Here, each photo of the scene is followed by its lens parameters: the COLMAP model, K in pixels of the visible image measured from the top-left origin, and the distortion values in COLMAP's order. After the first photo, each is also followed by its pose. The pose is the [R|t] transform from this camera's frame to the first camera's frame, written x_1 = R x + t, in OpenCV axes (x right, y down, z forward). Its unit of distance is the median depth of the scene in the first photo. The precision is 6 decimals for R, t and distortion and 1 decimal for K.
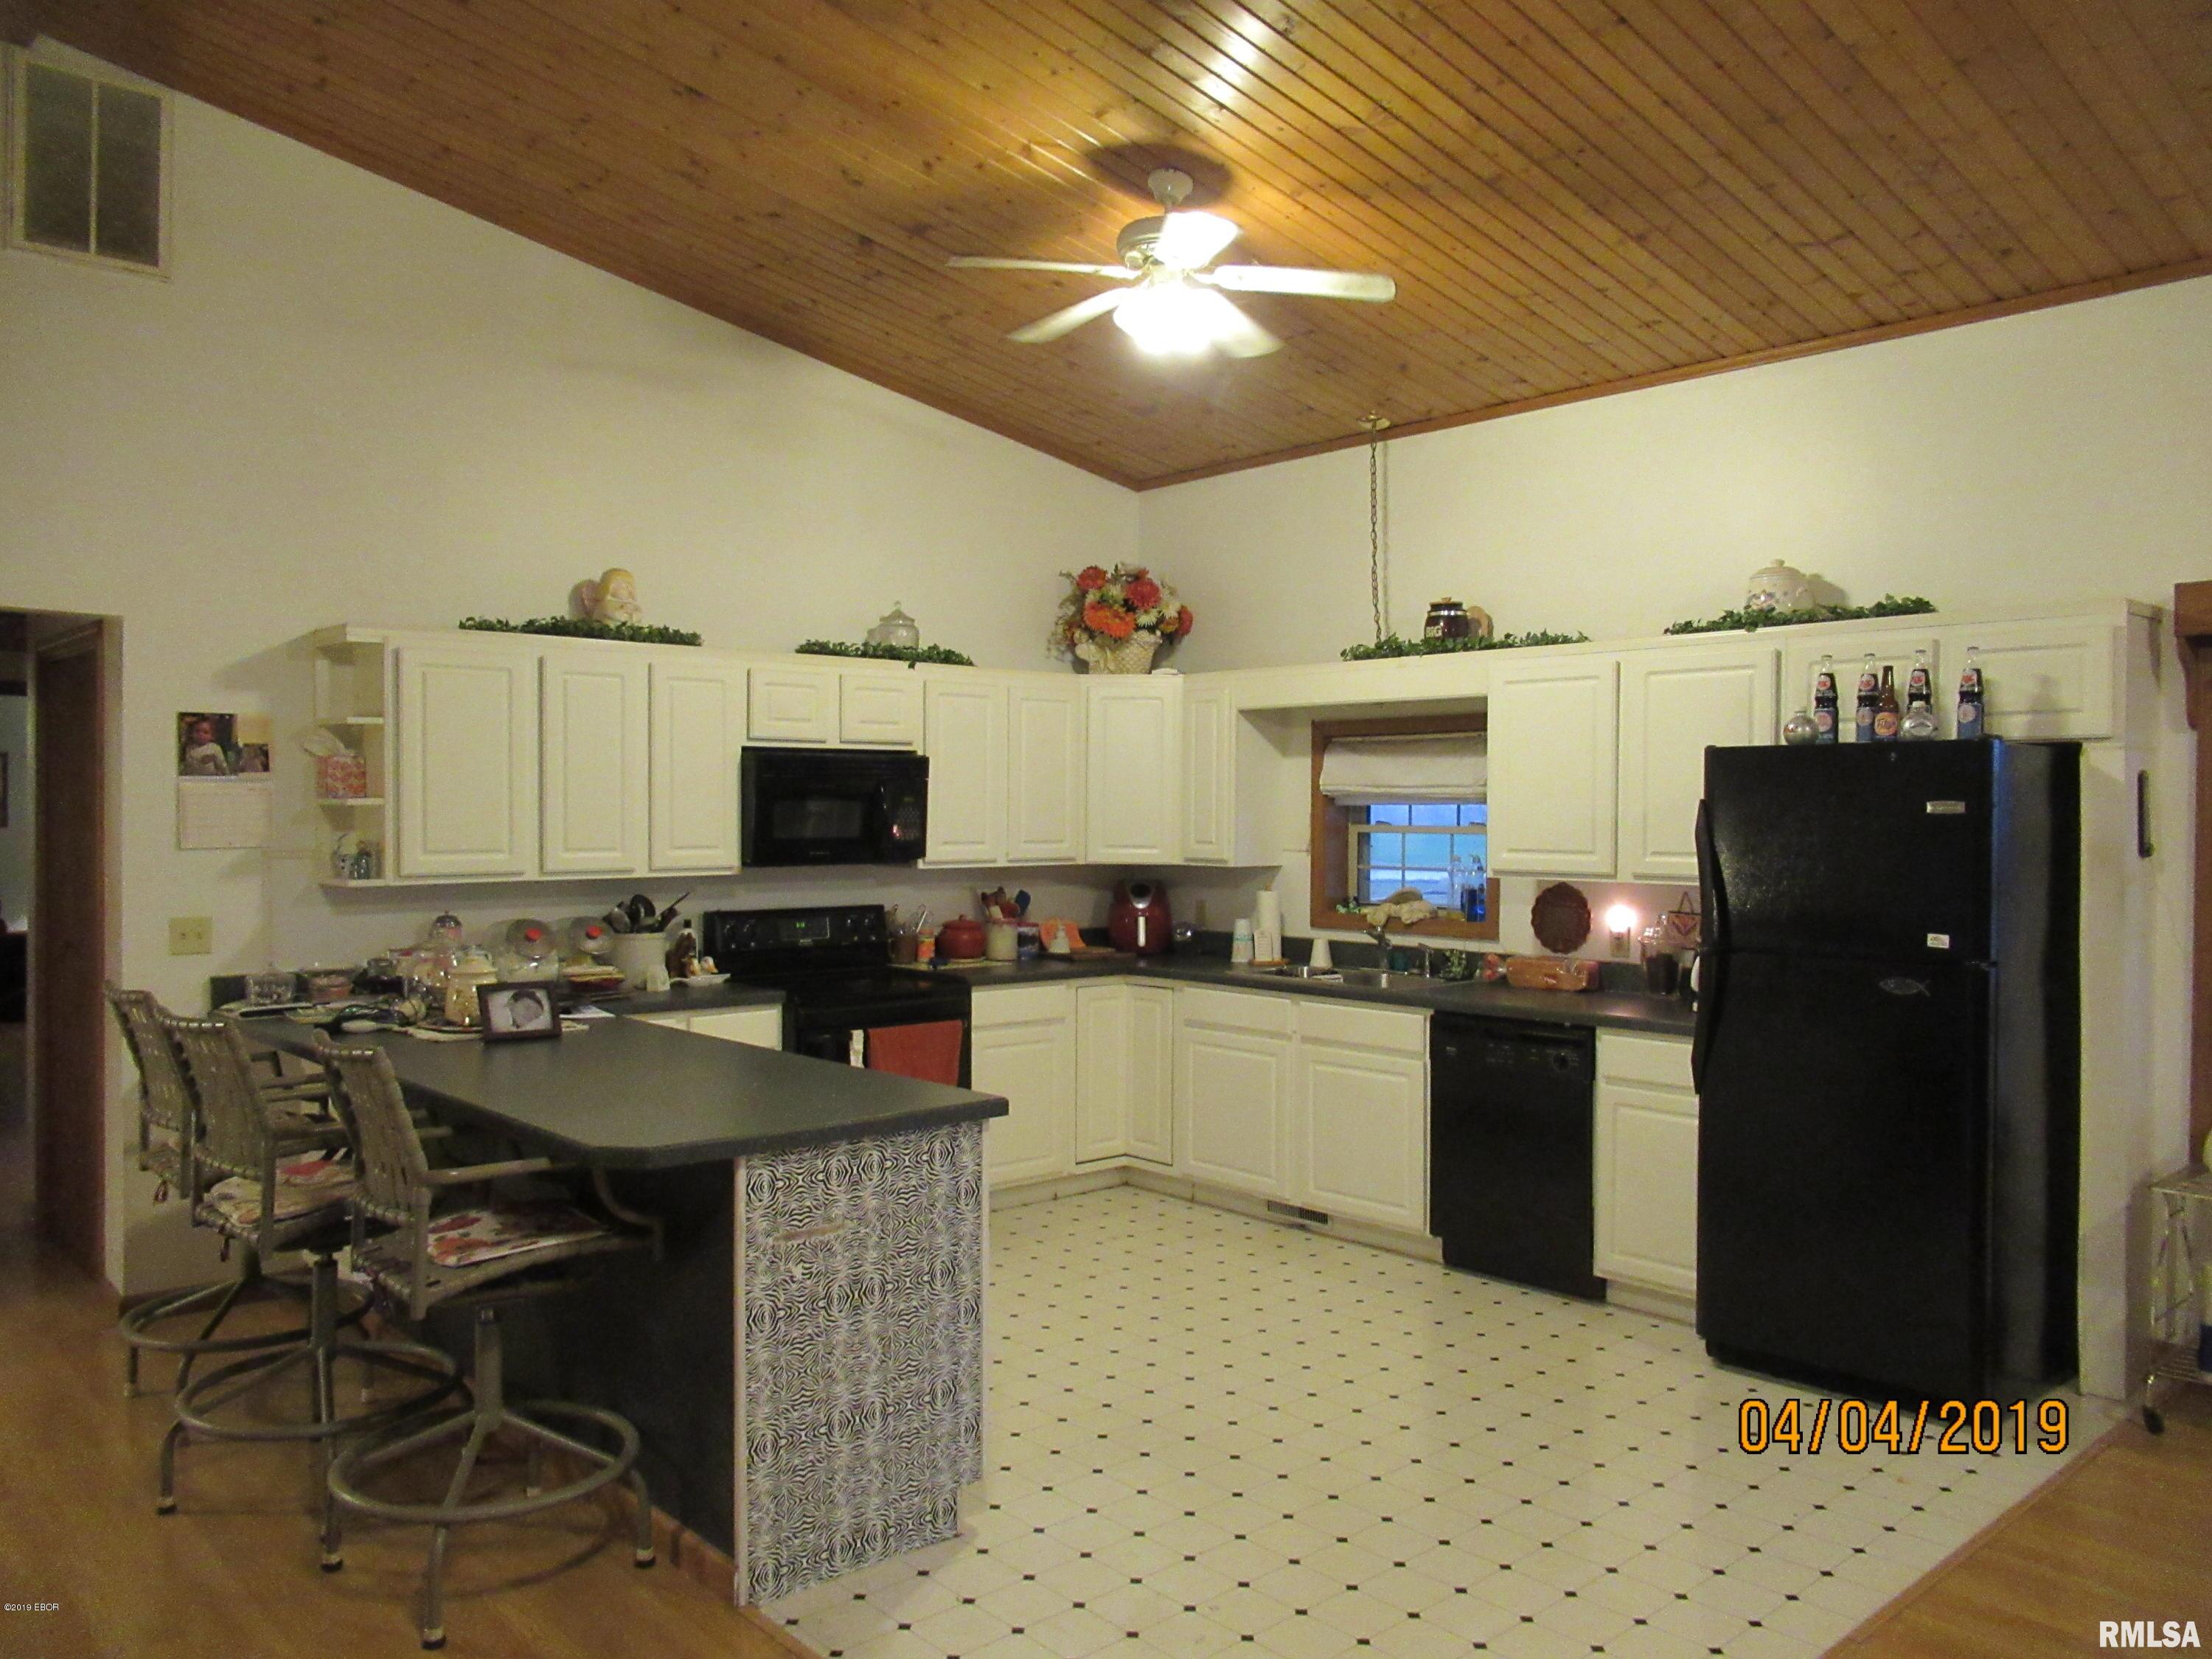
lens RADIAL K [[1649.5, 0, 1103.6], [0, 1649.5, 826.9], [0, 0, 1]] dist [-0.015126, 0.005266]
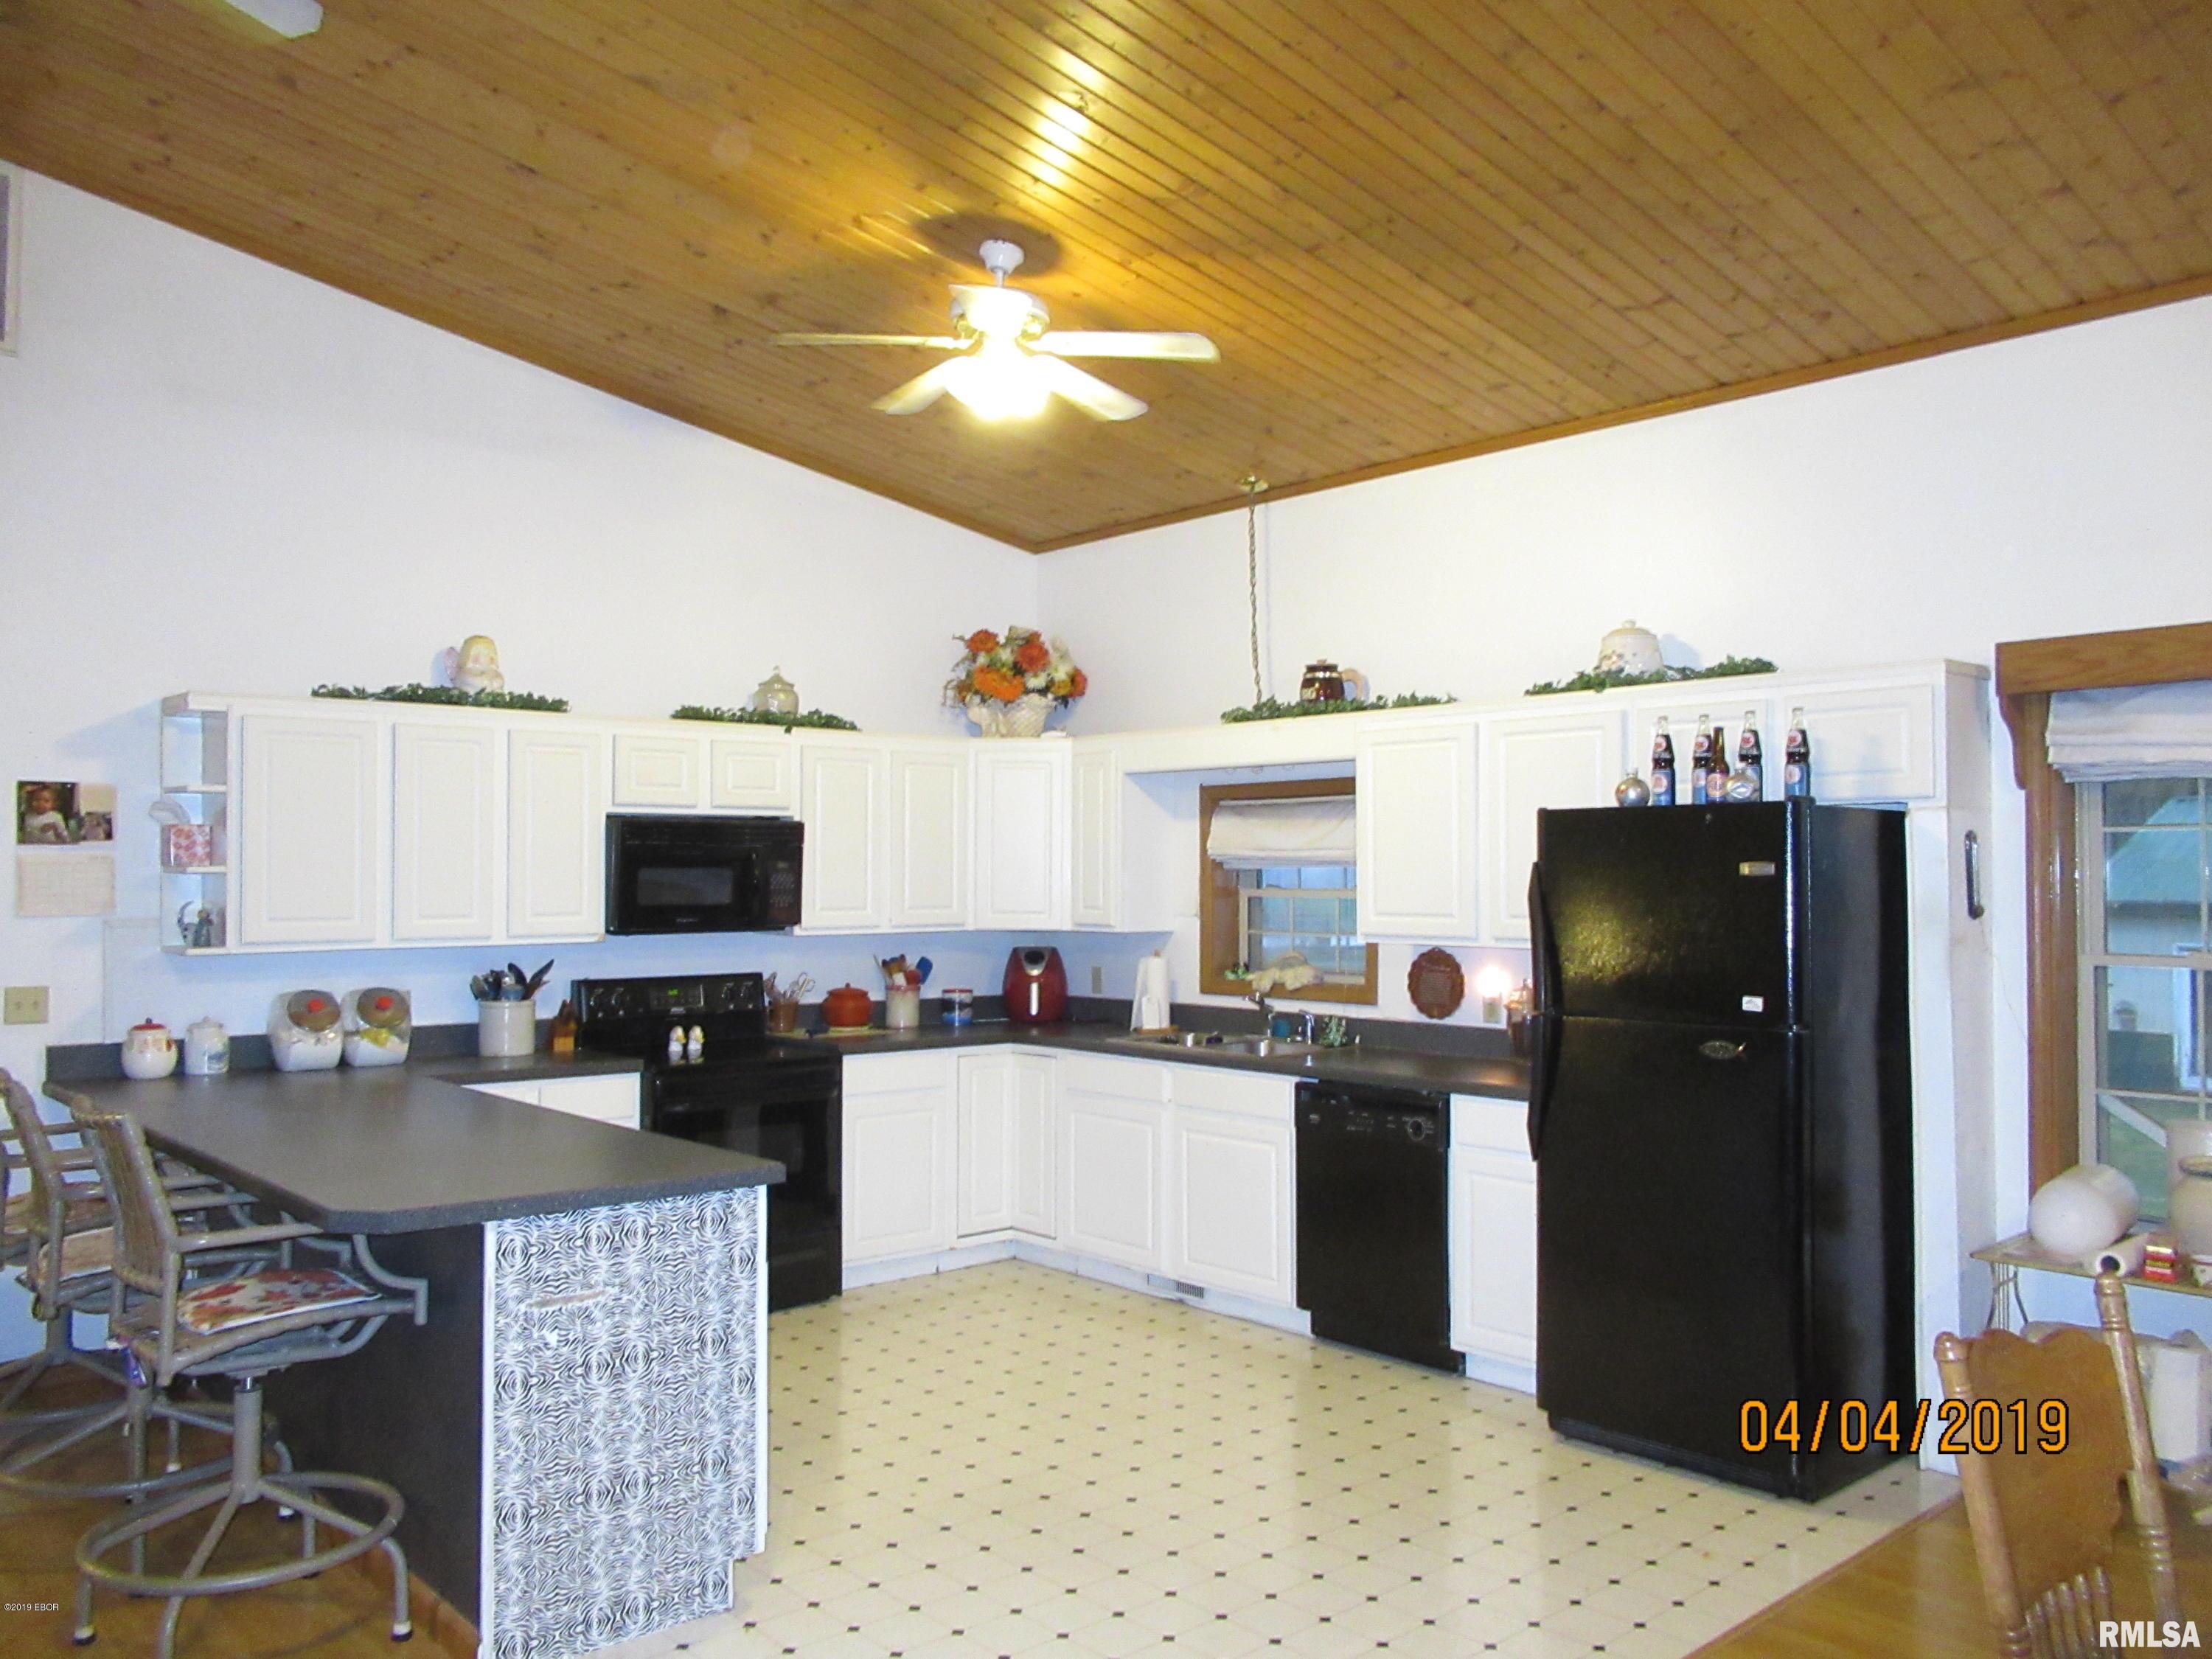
lens RADIAL K [[1700.6, 0, 1094.8], [0, 1700.6, 827.3], [0, 0, 1]] dist [-0.017051, 0.014592]
pose [[0.999962, -0.004396, -0.007534, 0.098615], [0.004102, 0.999245, -0.038646, 0.000842], [0.007698, 0.038613, 0.999225, -0.024180]]
